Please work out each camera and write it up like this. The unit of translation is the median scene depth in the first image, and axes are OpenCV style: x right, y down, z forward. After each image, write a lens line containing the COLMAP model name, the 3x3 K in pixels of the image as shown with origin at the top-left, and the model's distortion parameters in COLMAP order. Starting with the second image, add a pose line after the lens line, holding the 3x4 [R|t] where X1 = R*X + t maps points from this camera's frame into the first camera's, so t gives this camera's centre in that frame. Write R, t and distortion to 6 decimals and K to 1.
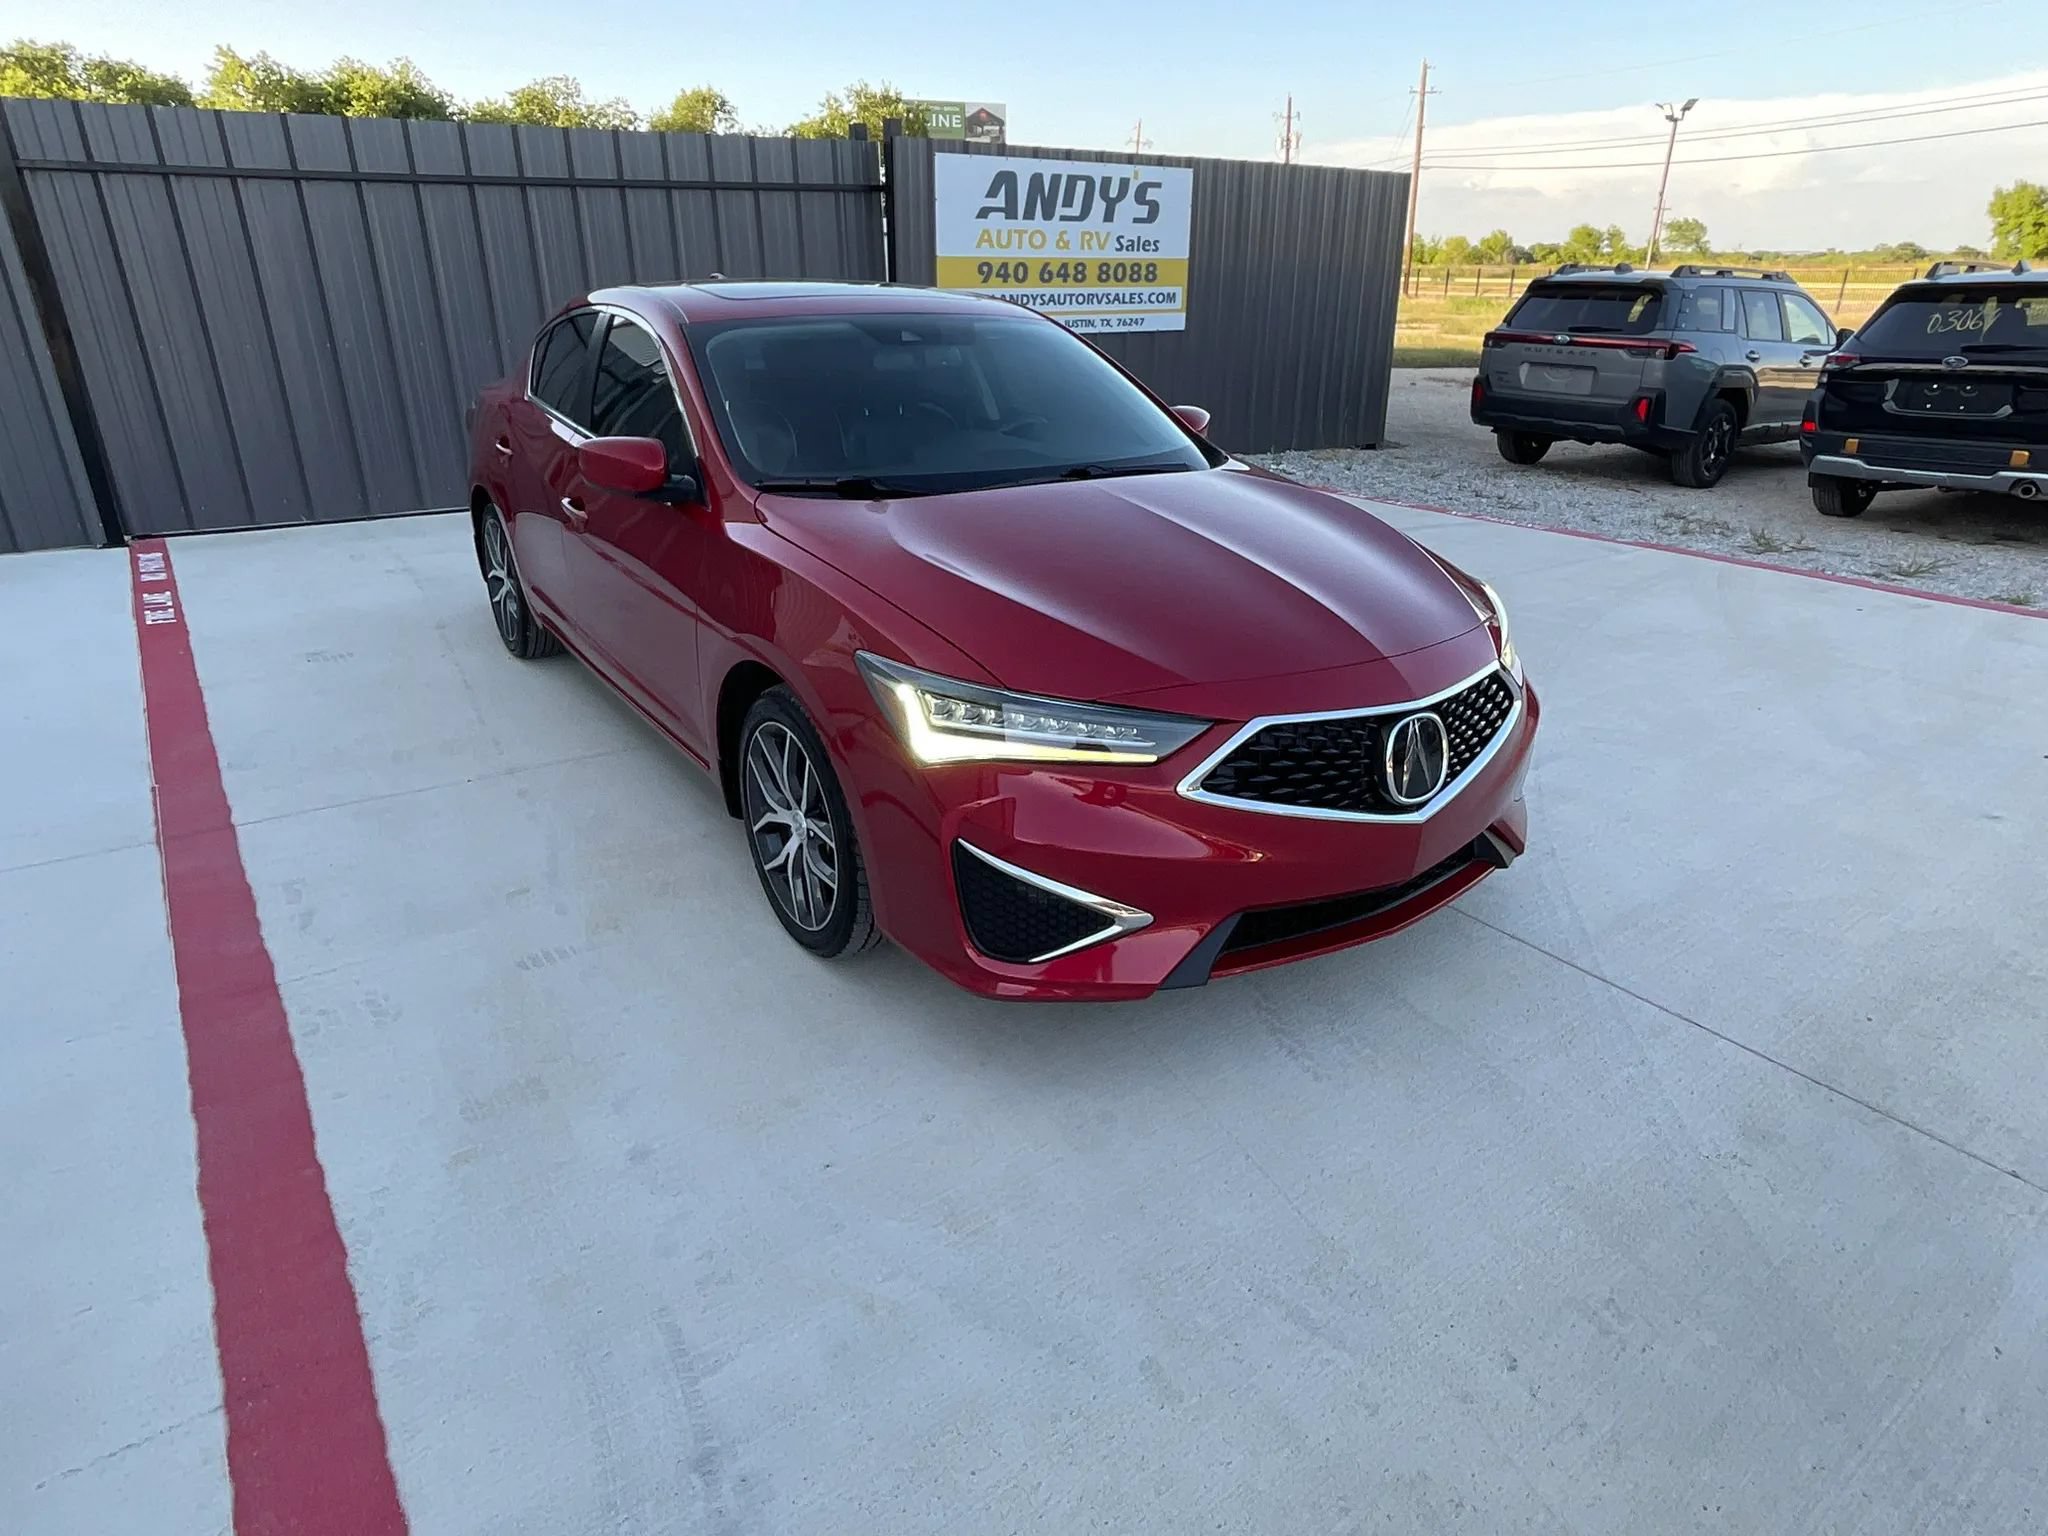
lens RADIAL K [[1212.8, 0, 1014.7], [0, 1212.8, 776.1], [0, 0, 1]] dist [-0.016498, 0.012431]
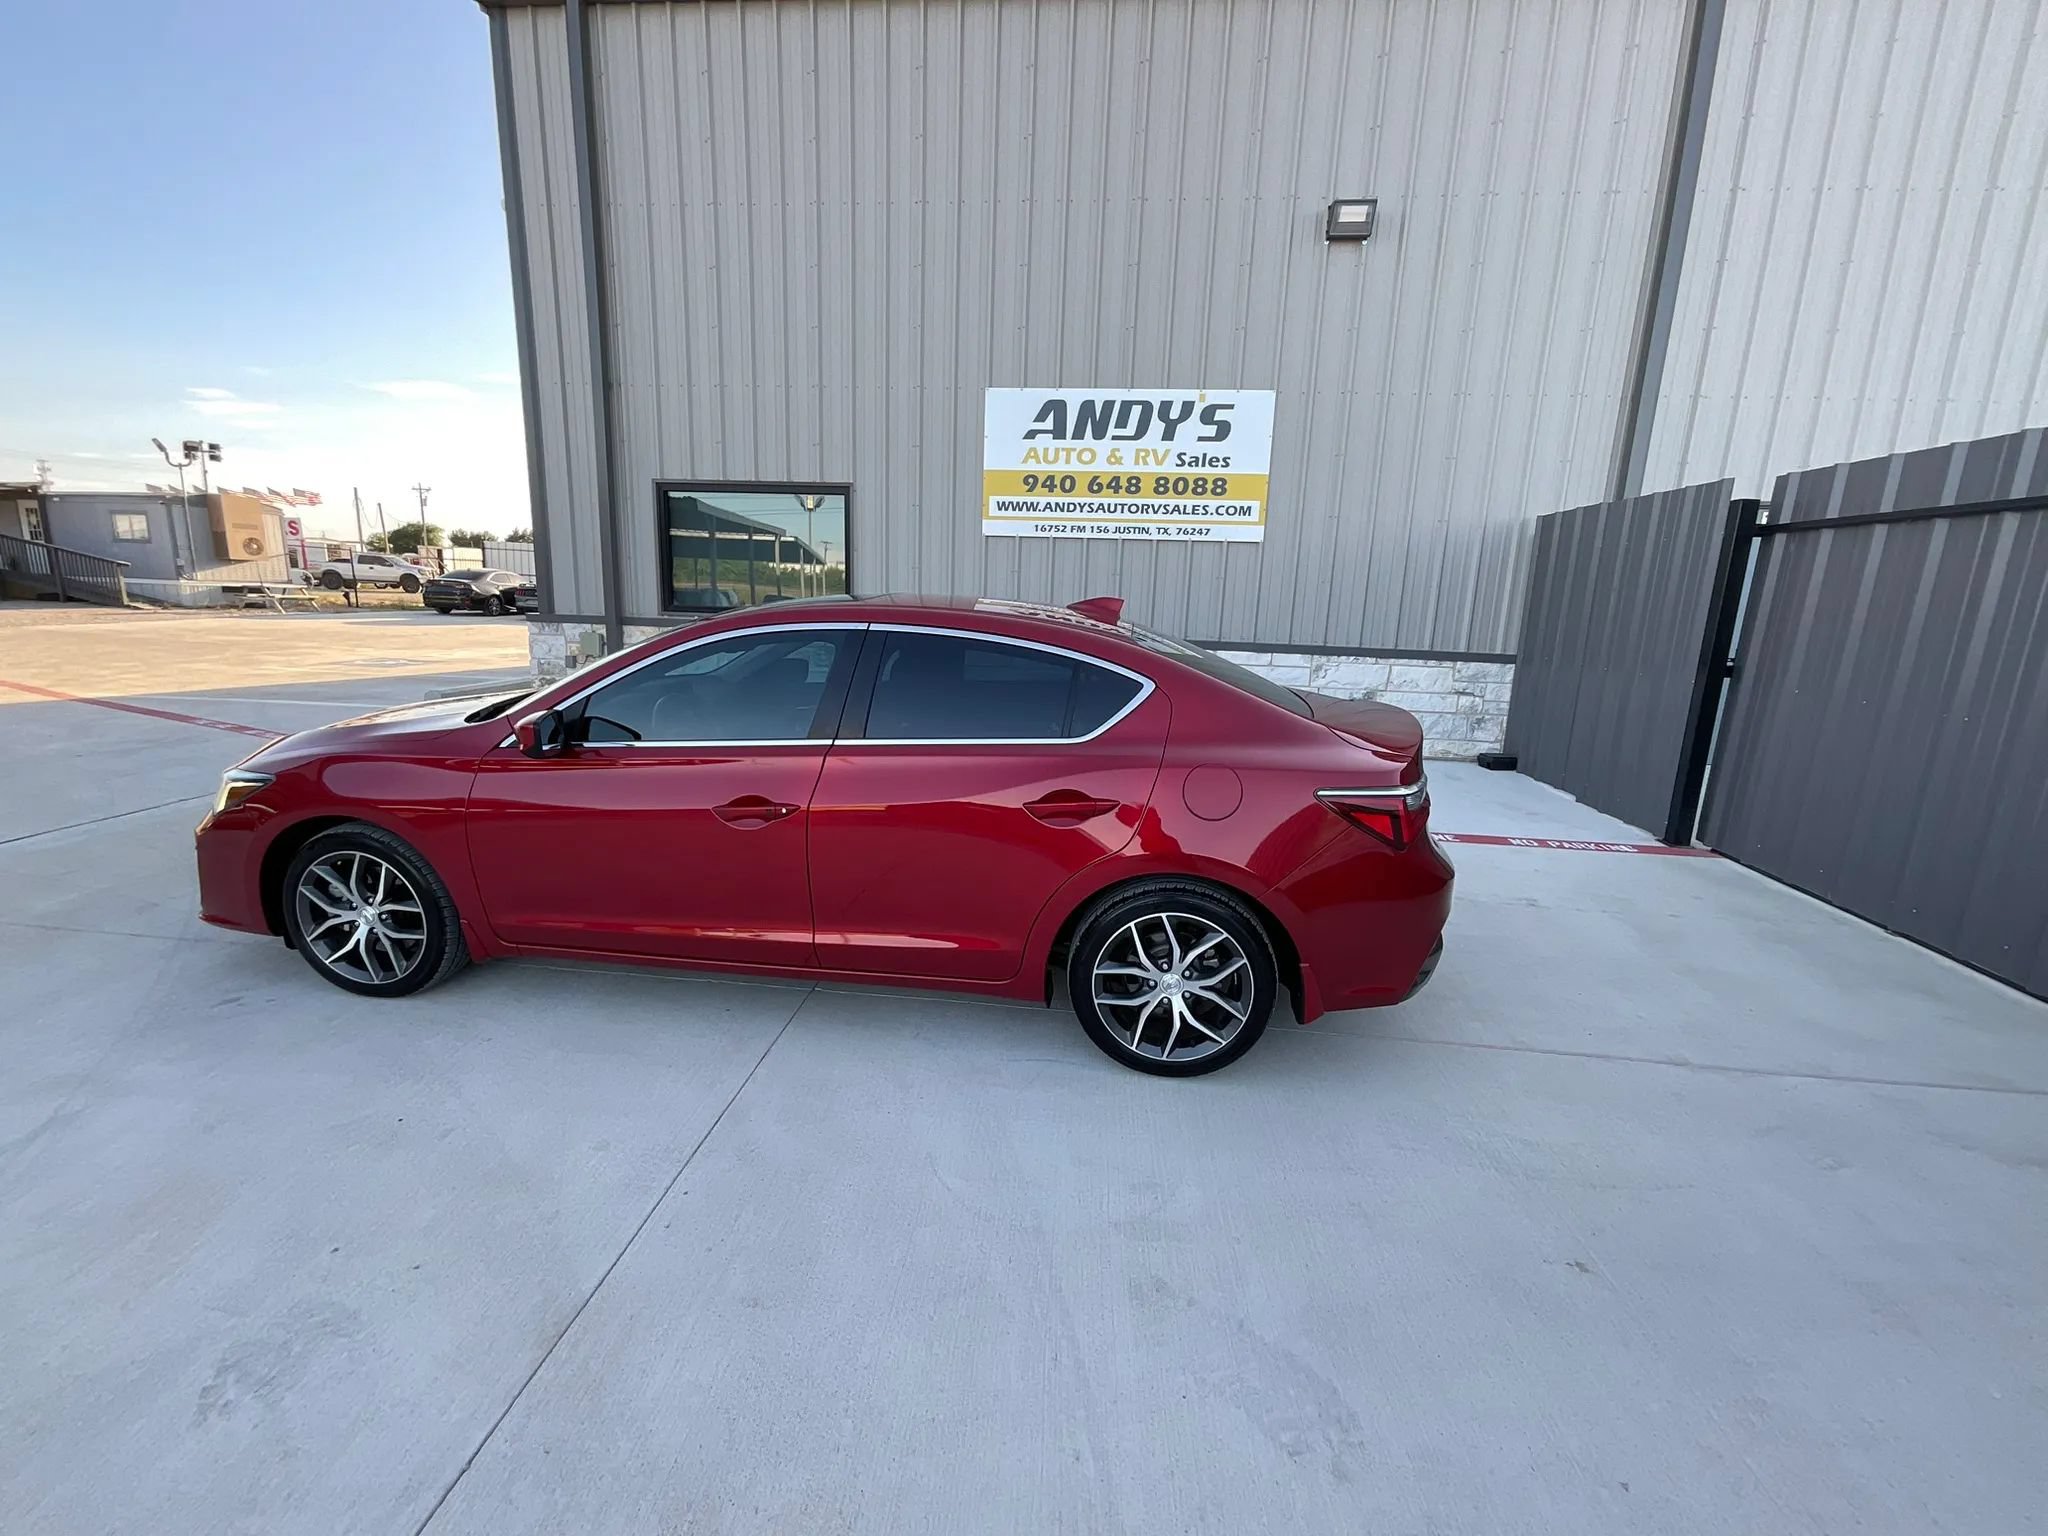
lens RADIAL K [[834.5, 0, 1027.4], [0, 834.5, 762.2], [0, 0, 1]] dist [0.000338, -0.000945]
pose [[0.762162, 0.146245, -0.630652, 0.527561], [-0.273871, 0.955524, -0.109400, -0.069987], [0.586604, 0.256097, 0.768316, 0.451476]]
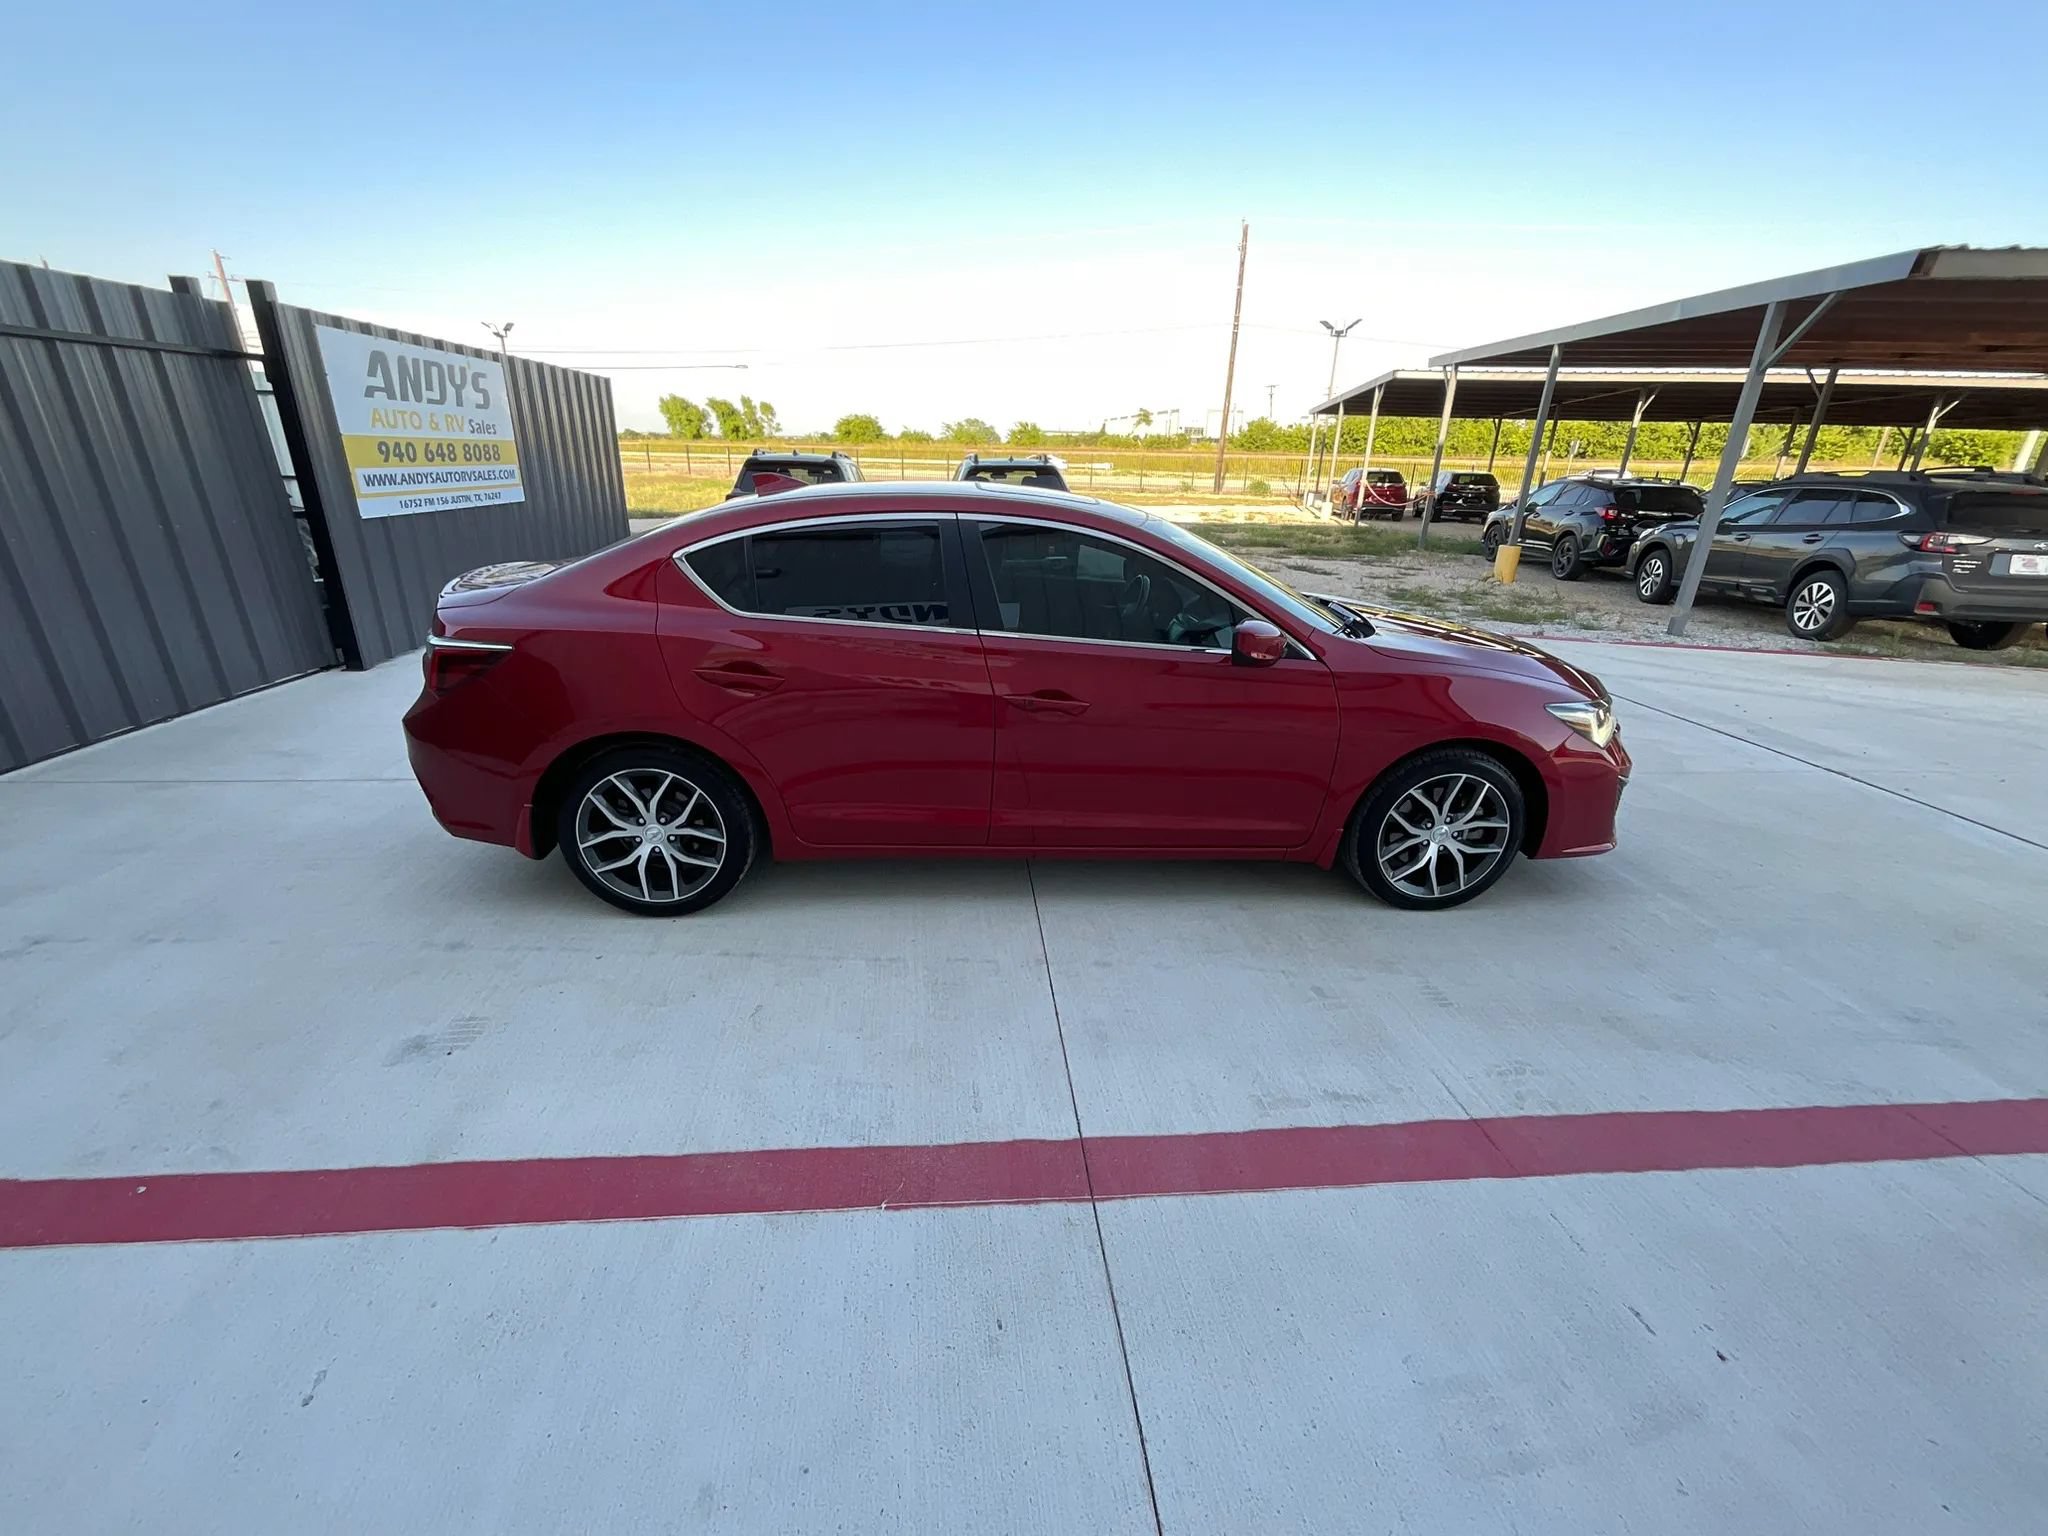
lens RADIAL K [[834.5, 0, 1015.2], [0, 834.5, 769.3], [0, 0, 1]] dist [0.000338, -0.000945]
pose [[0.506941, -0.292862, 0.810705, -0.397828], [0.309841, 0.939564, 0.145665, -0.112107], [-0.804369, 0.177346, 0.567044, 0.243968]]
